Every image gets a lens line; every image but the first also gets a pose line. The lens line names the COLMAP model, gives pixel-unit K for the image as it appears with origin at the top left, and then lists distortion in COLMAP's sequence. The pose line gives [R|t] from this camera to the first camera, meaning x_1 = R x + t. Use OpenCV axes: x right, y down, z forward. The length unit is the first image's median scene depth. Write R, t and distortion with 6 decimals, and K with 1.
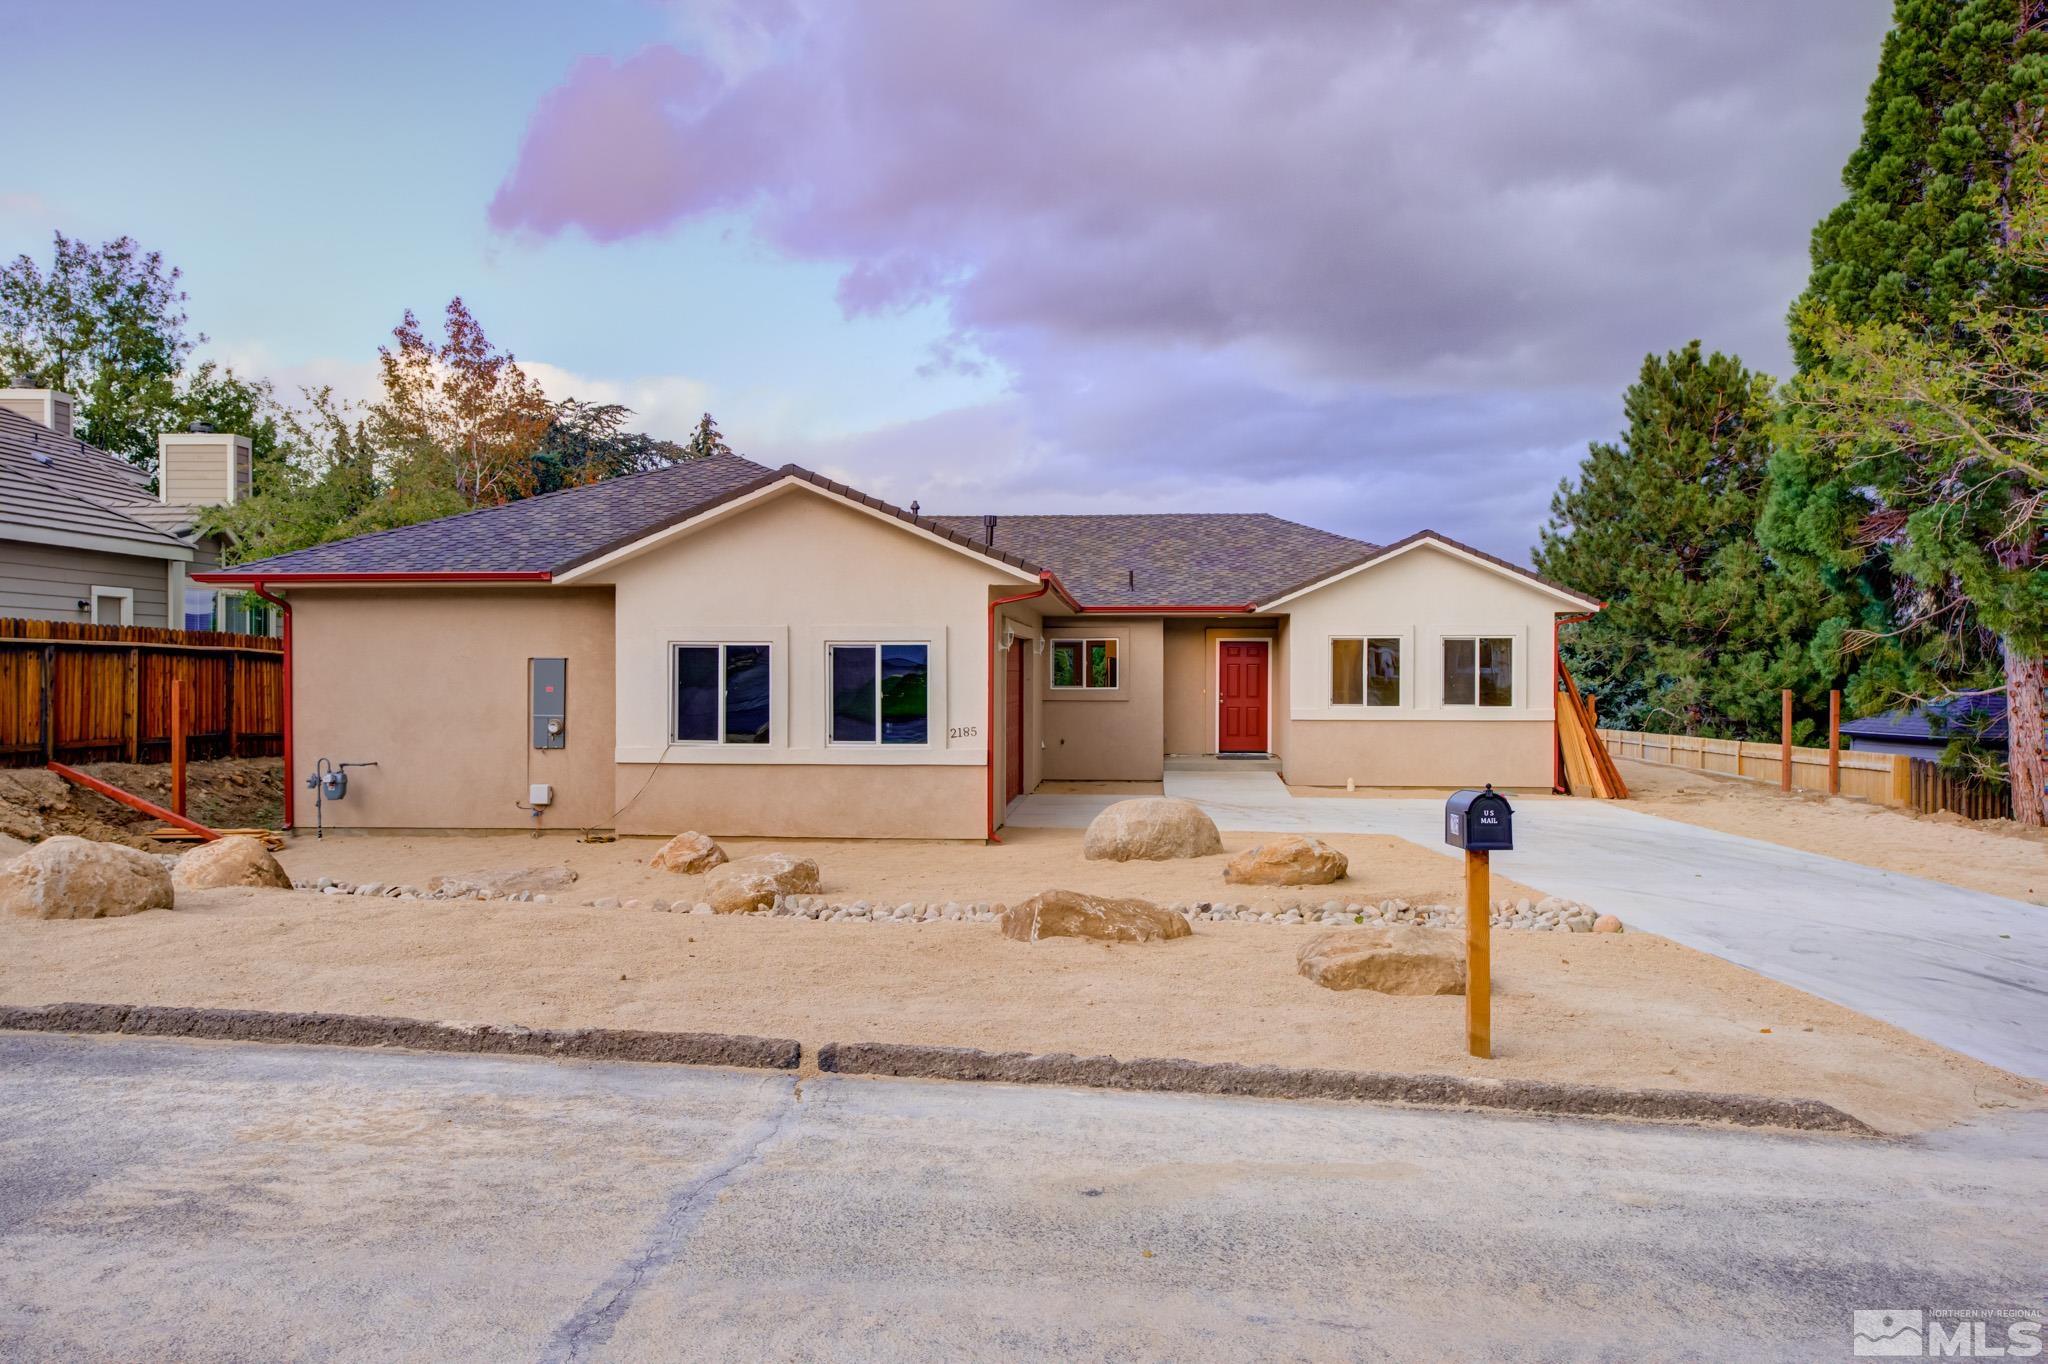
lens RADIAL K [[1652.3, 0, 1023.3], [0, 1652.3, 685.9], [0, 0, 1]] dist [0.034883, -0.003222]
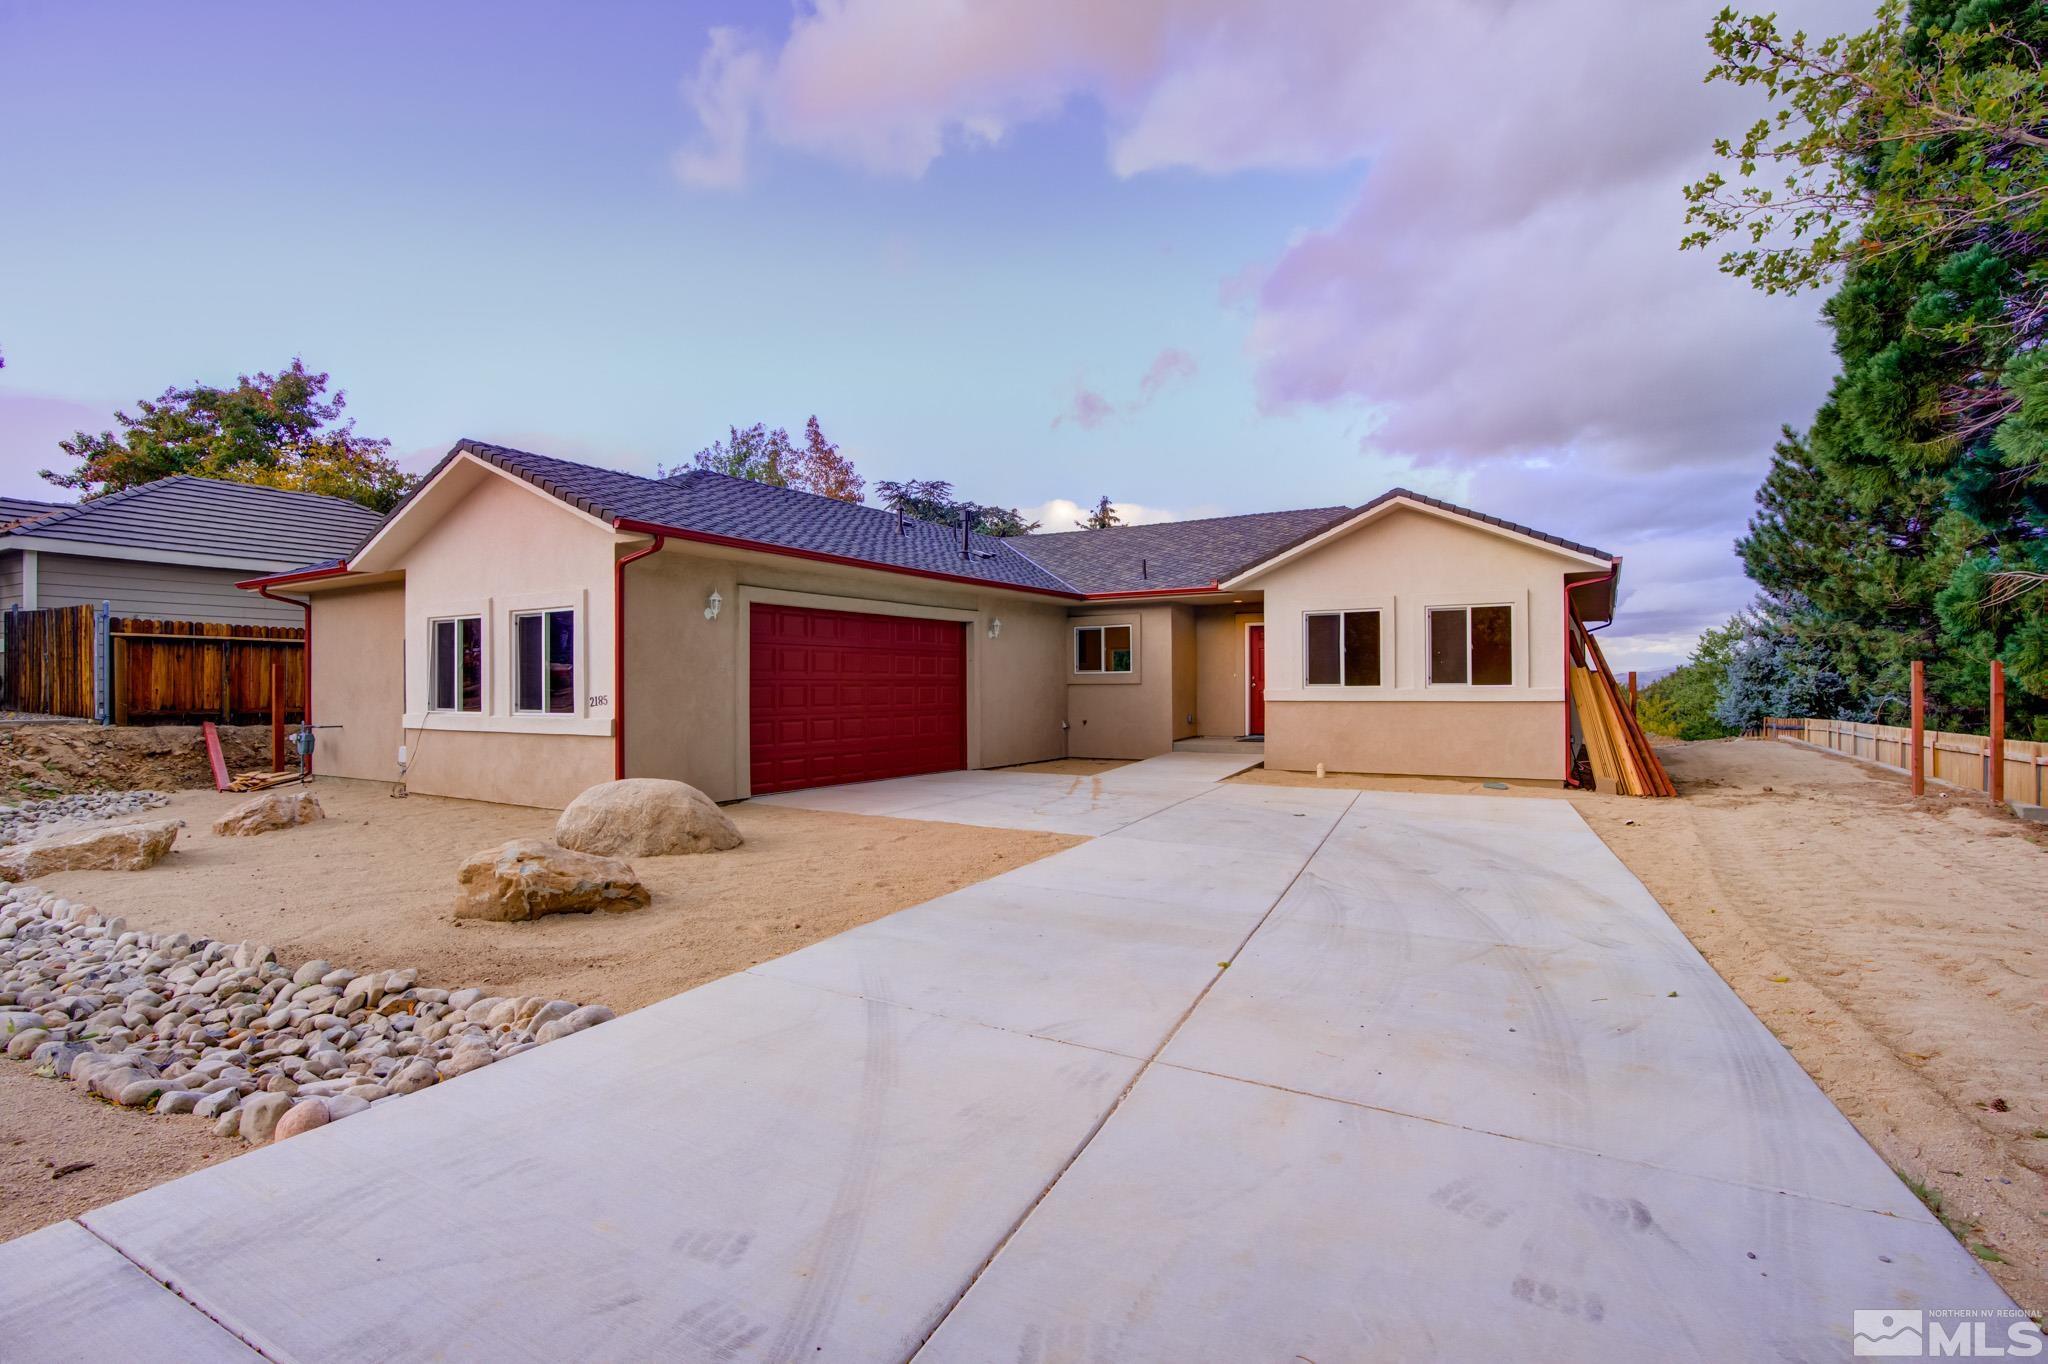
lens RADIAL K [[1001.0, 0, 1023.6], [0, 1001.0, 685.5], [0, 0, 1]] dist [-0.036266, 0.001402]
pose [[0.887749, -0.006516, -0.460283, 0.305558], [0.001392, 0.999933, -0.011470, 0.018231], [0.460327, 0.009542, 0.887698, 0.423245]]
